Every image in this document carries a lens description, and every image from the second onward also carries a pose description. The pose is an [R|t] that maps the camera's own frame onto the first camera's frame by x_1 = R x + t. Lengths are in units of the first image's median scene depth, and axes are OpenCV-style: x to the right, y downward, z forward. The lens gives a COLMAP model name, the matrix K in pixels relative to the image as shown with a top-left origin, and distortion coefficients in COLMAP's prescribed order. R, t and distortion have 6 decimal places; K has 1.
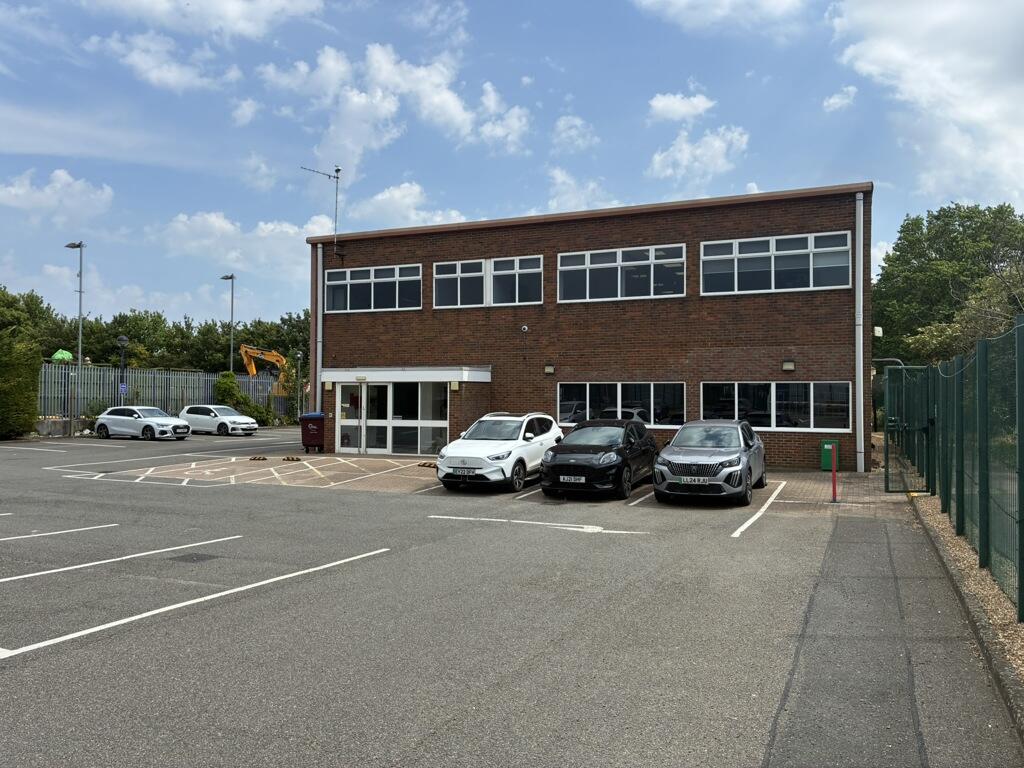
lens RADIAL K [[754.0, 0, 512.0], [0, 754.0, 384.0], [0, 0, 1]] dist [0.094497, 0.000510]
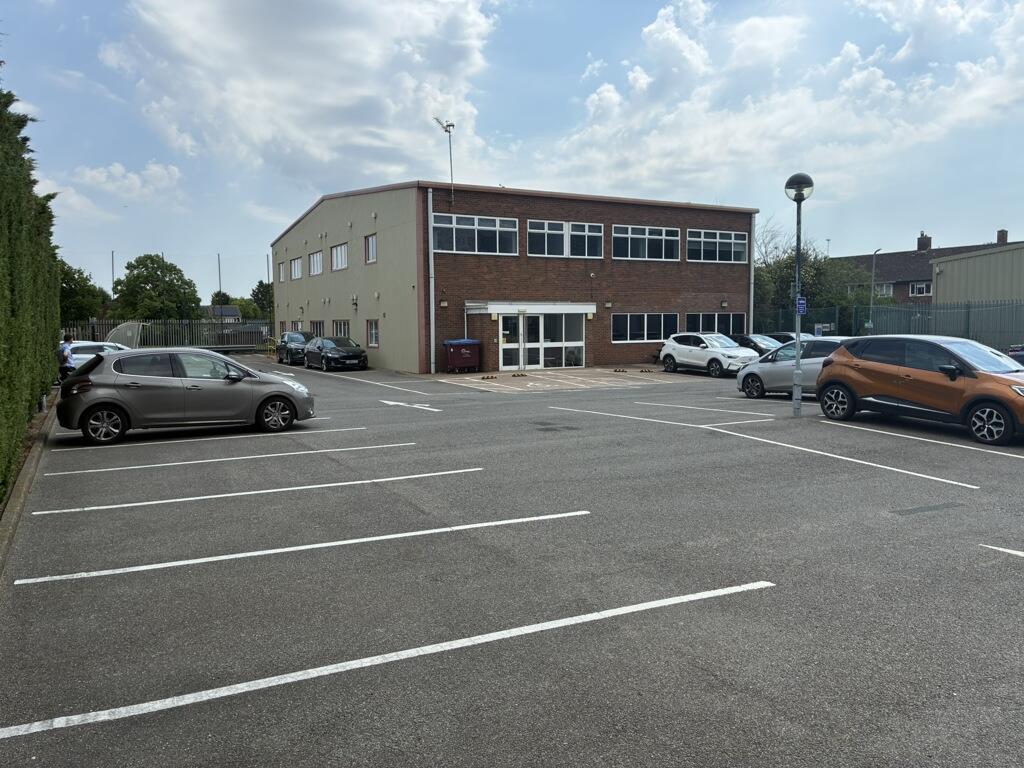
lens RADIAL K [[796.5, 0, 514.2], [0, 796.5, 375.7], [0, 0, 1]] dist [0.104995, -0.114065]
pose [[0.612865, -0.059566, 0.787939, -1.240809], [0.003037, 0.997325, 0.073033, 0.003908], [-0.790182, -0.042367, 0.611406, 0.192136]]
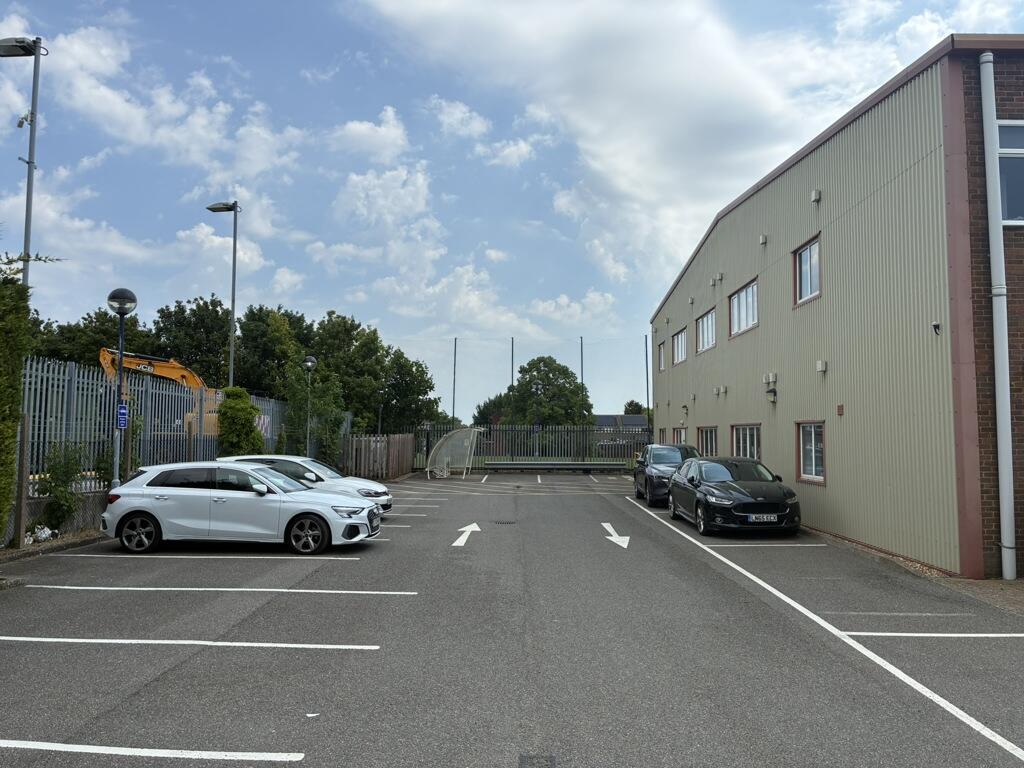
lens RADIAL K [[796.5, 0, 514.2], [0, 796.5, 375.7], [0, 0, 1]] dist [0.104995, -0.114065]
pose [[0.921883, 0.032480, 0.386104, -0.710855], [-0.006929, 0.997703, -0.067386, 0.016515], [-0.387406, 0.059446, 0.919991, 0.792279]]
